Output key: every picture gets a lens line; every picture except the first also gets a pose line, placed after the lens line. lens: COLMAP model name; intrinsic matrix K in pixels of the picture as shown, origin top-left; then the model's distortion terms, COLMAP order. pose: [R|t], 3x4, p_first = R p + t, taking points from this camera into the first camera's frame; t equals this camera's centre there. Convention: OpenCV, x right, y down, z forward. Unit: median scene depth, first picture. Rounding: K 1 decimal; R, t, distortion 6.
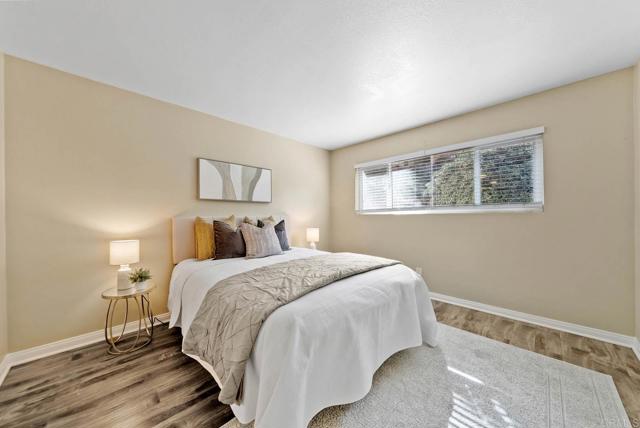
lens RADIAL K [[222.1, 0, 321.2], [0, 222.1, 216.4], [0, 0, 1]] dist [-0.000668, -0.000086]
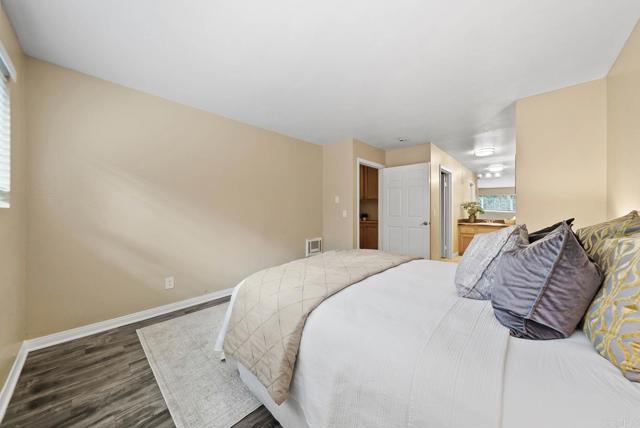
lens RADIAL K [[222.8, 0, 321.7], [0, 222.8, 212.8], [0, 0, 1]] dist [-0.002281, -0.000165]
pose [[-0.998939, 0.004085, -0.045861, 0.129860], [0.003595, 0.999936, 0.010756, -0.007390], [0.045902, 0.010579, -0.998890, 1.410567]]
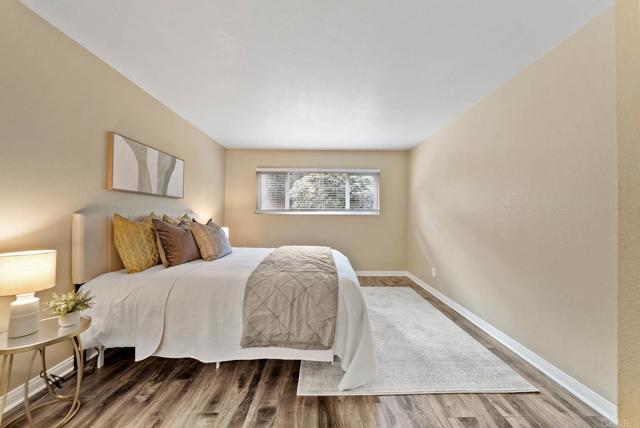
lens RADIAL K [[222.8, 0, 321.7], [0, 222.8, 212.8], [0, 0, 1]] dist [-0.002281, -0.000165]
pose [[0.701857, 0.023094, 0.711943, -0.581053], [-0.013172, 0.999724, -0.019443, 0.003777], [-0.712196, 0.004269, 0.701968, 0.014864]]
